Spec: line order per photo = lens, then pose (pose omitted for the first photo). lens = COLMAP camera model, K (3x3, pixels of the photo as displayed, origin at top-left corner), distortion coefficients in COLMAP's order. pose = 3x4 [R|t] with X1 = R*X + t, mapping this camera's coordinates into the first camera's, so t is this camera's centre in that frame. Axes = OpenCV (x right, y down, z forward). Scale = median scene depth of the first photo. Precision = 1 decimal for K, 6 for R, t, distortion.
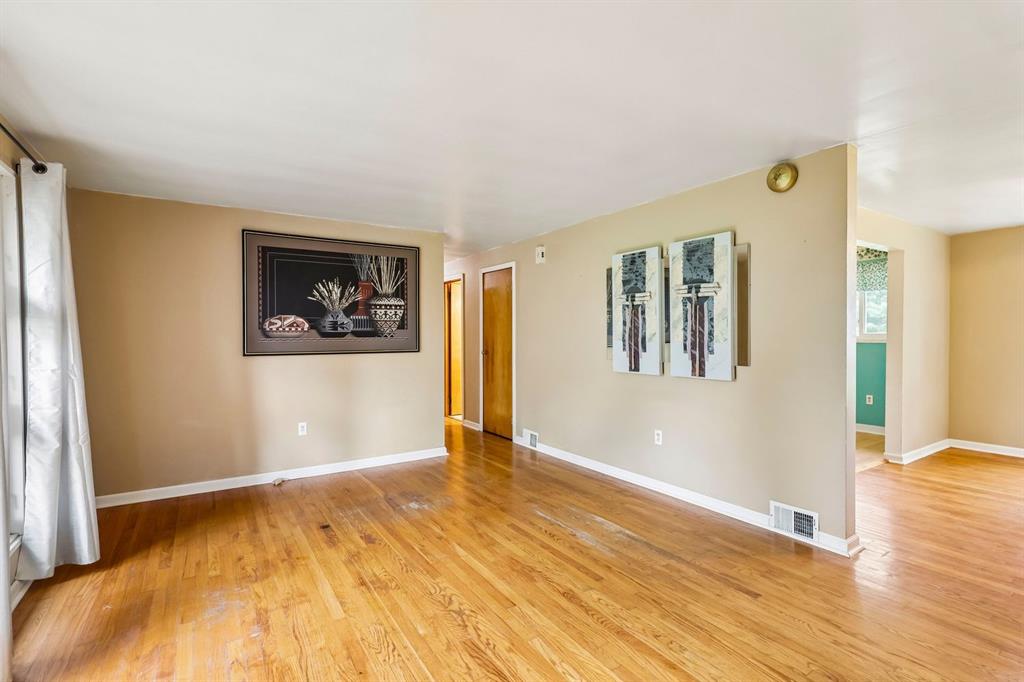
lens RADIAL K [[479.3, 0, 513.0], [0, 479.3, 339.5], [0, 0, 1]] dist [0.000480, 0.000676]
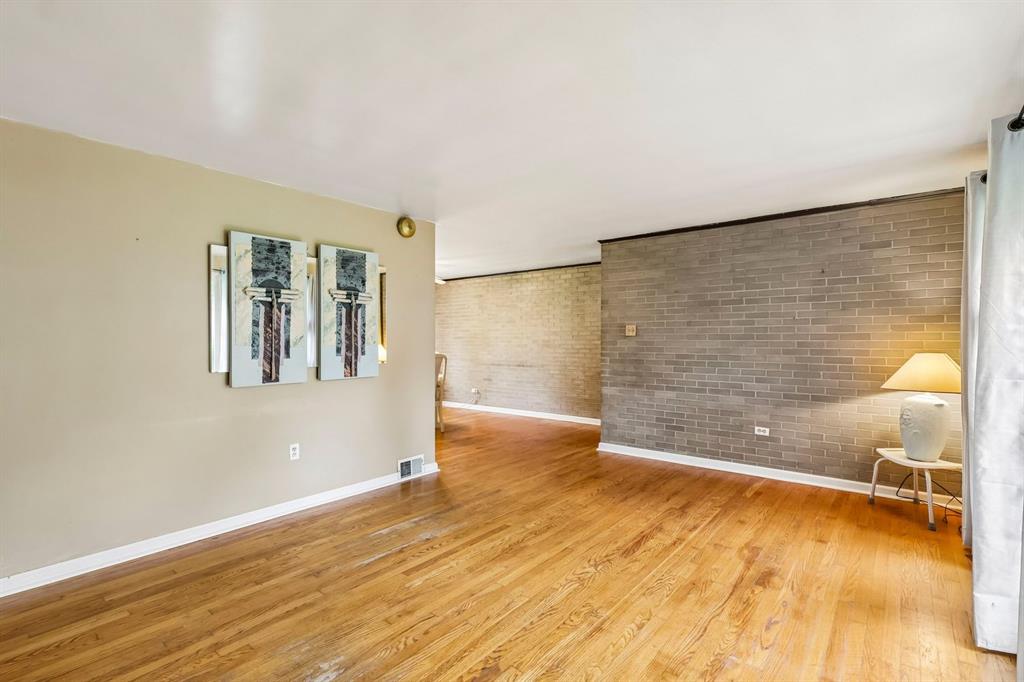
lens RADIAL K [[472.7, 0, 512.0], [0, 472.7, 341.0], [0, 0, 1]] dist [0.000122, 0.000104]
pose [[-0.300564, -0.000464, 0.953761, -0.702300], [0.012902, 0.999906, 0.004553, -0.003606], [-0.953674, 0.013674, -0.300530, 0.917982]]
